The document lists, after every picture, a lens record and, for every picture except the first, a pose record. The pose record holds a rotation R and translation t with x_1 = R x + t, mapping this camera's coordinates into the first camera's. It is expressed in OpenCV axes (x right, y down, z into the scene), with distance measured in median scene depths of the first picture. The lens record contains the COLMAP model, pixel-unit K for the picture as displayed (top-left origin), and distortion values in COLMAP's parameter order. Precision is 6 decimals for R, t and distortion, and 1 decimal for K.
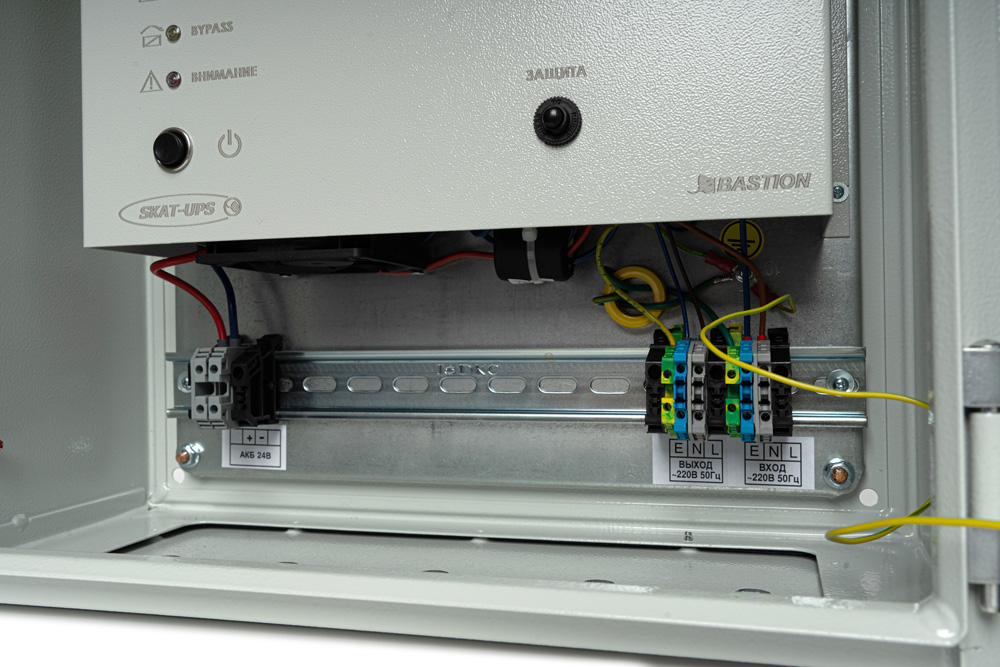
lens RADIAL K [[950.0, 0, 493.4], [0, 950.0, 332.7], [0, 0, 1]] dist [-0.003295, 0.000000]
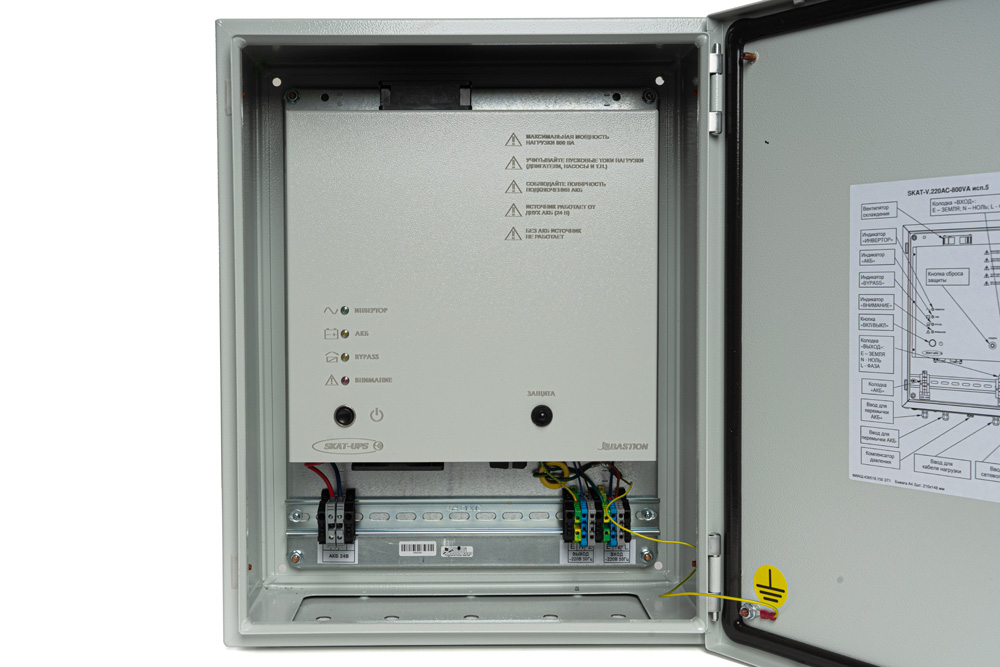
lens RADIAL K [[1137.8, 0, 467.5], [0, 1137.8, 330.3], [0, 0, 1]] dist [-0.003980, 0.000000]
pose [[0.958703, -0.001899, 0.284403, -0.756830], [-0.009250, 0.999240, 0.037854, -0.457178], [-0.284259, -0.038922, 0.957957, -1.329519]]
